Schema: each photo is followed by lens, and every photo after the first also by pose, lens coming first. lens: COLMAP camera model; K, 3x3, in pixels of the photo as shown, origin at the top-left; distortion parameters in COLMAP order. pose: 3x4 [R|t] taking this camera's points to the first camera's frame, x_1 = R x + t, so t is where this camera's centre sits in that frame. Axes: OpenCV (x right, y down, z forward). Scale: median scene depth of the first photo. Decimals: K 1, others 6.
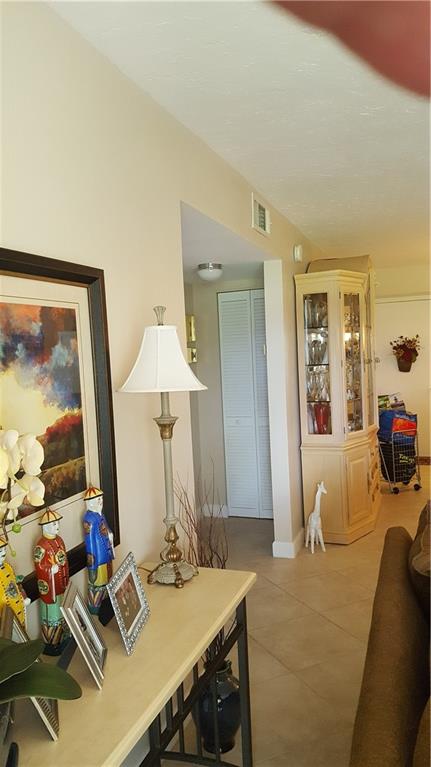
lens RADIAL K [[578.1, 0, 214.5], [0, 578.1, 383.5], [0, 0, 1]] dist [0.027088, -0.095033]
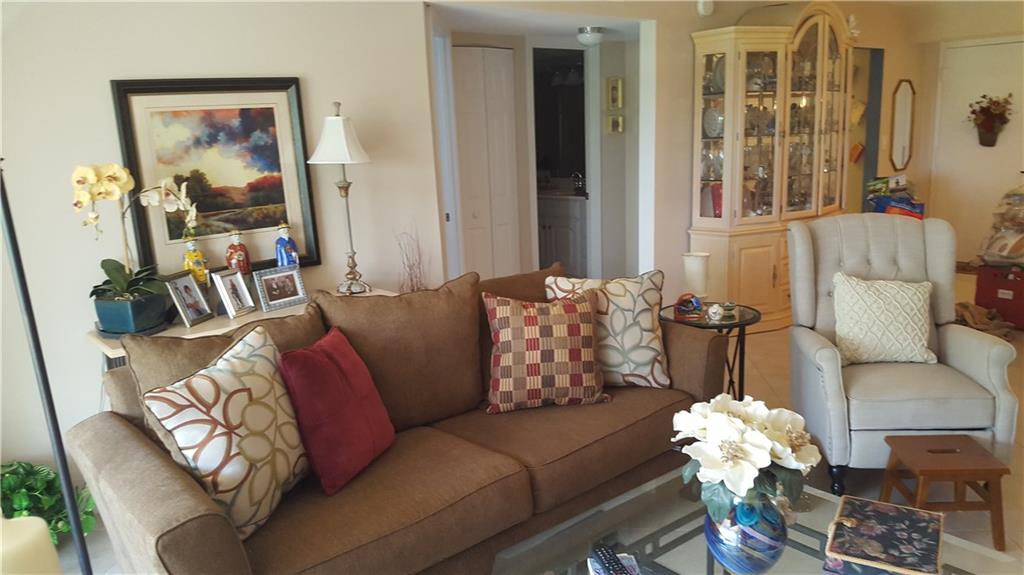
lens RADIAL K [[771.9, 0, 509.6], [0, 771.9, 290.4], [0, 0, 1]] dist [0.027088, -0.095033]
pose [[0.893315, 0.096287, -0.438995, 1.205278], [-0.017585, 0.983521, 0.179938, -0.028356], [0.449086, -0.153022, 0.880287, -0.577697]]
